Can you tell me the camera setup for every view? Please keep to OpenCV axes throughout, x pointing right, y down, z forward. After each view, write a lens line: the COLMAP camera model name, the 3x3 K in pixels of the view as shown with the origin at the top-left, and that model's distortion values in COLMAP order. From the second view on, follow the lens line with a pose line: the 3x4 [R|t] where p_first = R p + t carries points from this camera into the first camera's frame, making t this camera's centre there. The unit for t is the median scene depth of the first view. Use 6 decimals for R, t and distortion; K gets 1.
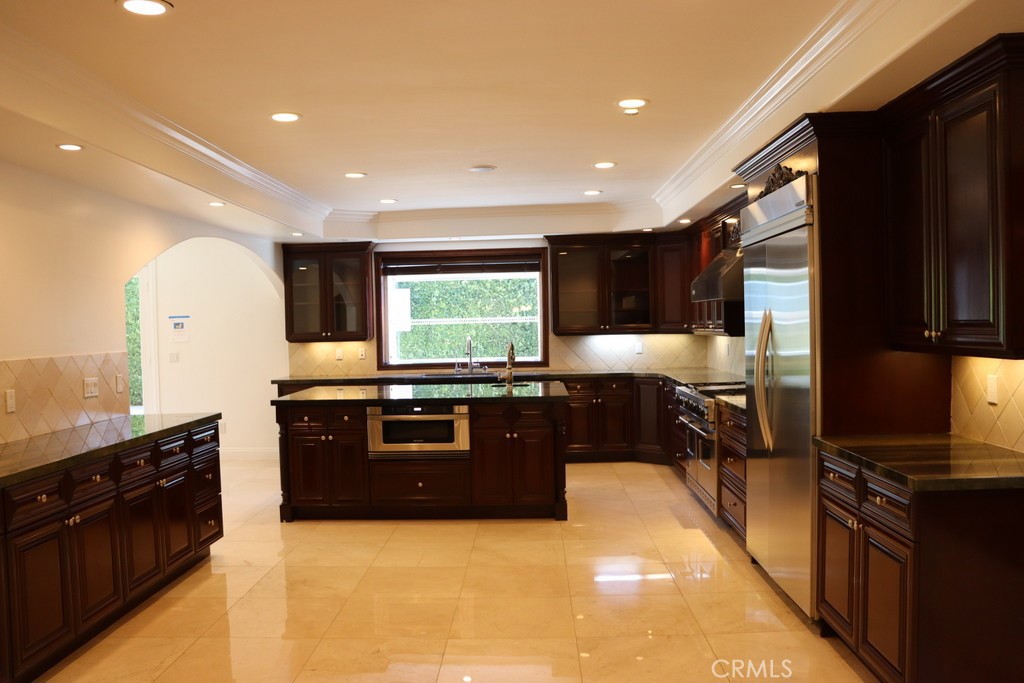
lens RADIAL K [[839.7, 0, 511.5], [0, 839.7, 339.4], [0, 0, 1]] dist [-0.130113, 0.082719]
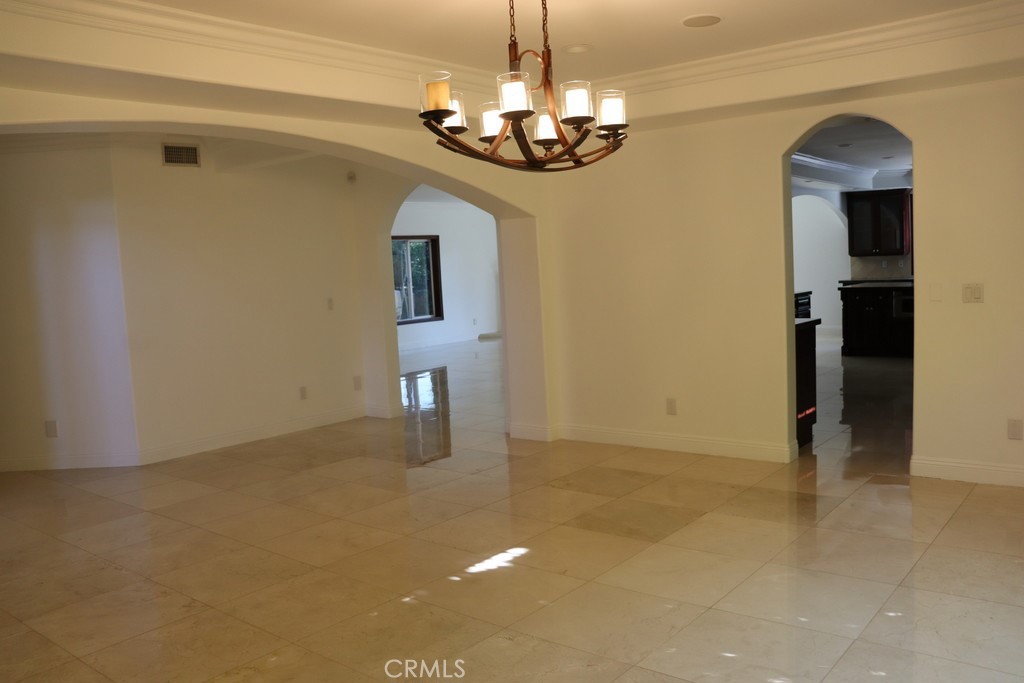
lens RADIAL K [[839.7, 0, 515.4], [0, 839.7, 341.2], [0, 0, 1]] dist [-0.130113, 0.082719]
pose [[0.794537, 0.046100, -0.605463, 0.171800], [0.013643, 0.995507, 0.093700, 0.009291], [0.607063, -0.082709, 0.790338, -0.601937]]
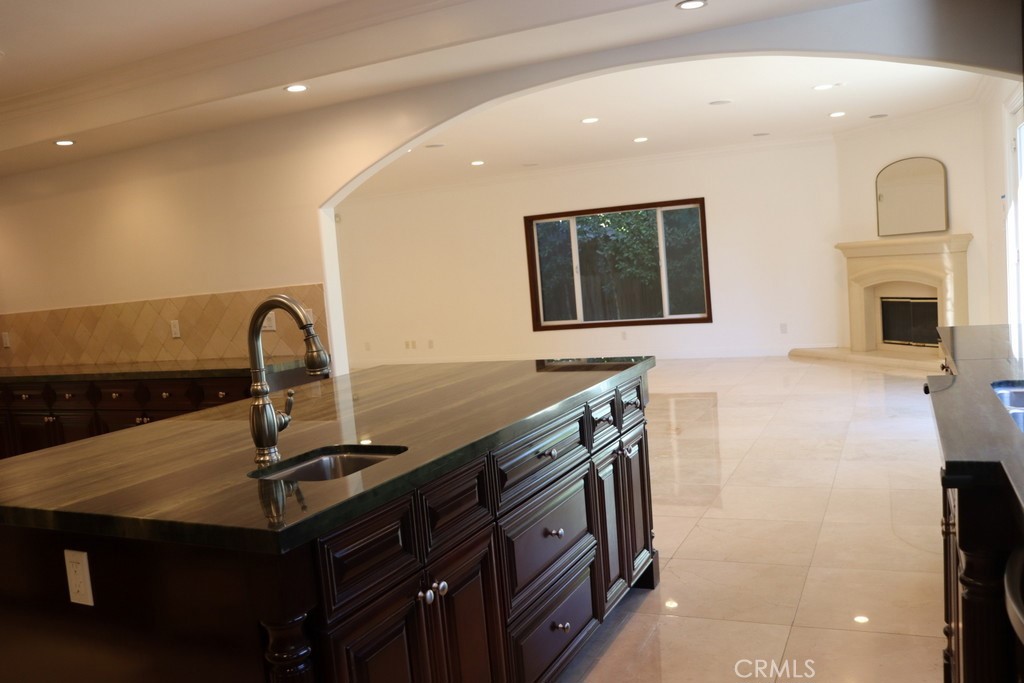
lens RADIAL K [[839.7, 0, 514.0], [0, 839.7, 342.4], [0, 0, 1]] dist [-0.130113, 0.082719]
pose [[-0.399563, 0.147484, -0.904764, 0.174941], [0.076335, 0.988898, 0.127487, -0.017395], [0.913522, -0.018126, -0.406385, 0.934433]]
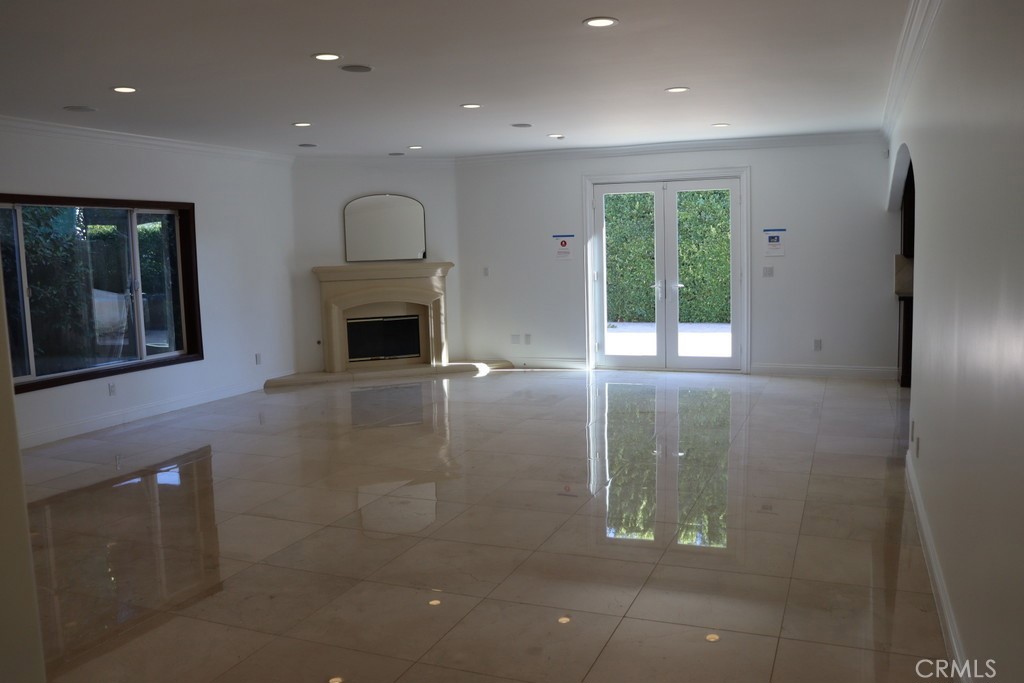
lens RADIAL K [[839.7, 0, 508.5], [0, 839.7, 337.0], [0, 0, 1]] dist [-0.130113, 0.082719]
pose [[0.936023, 0.041406, -0.349495, -0.363419], [-0.009340, 0.995628, 0.092939, 0.011370], [0.351815, -0.083729, 0.932317, -0.049839]]
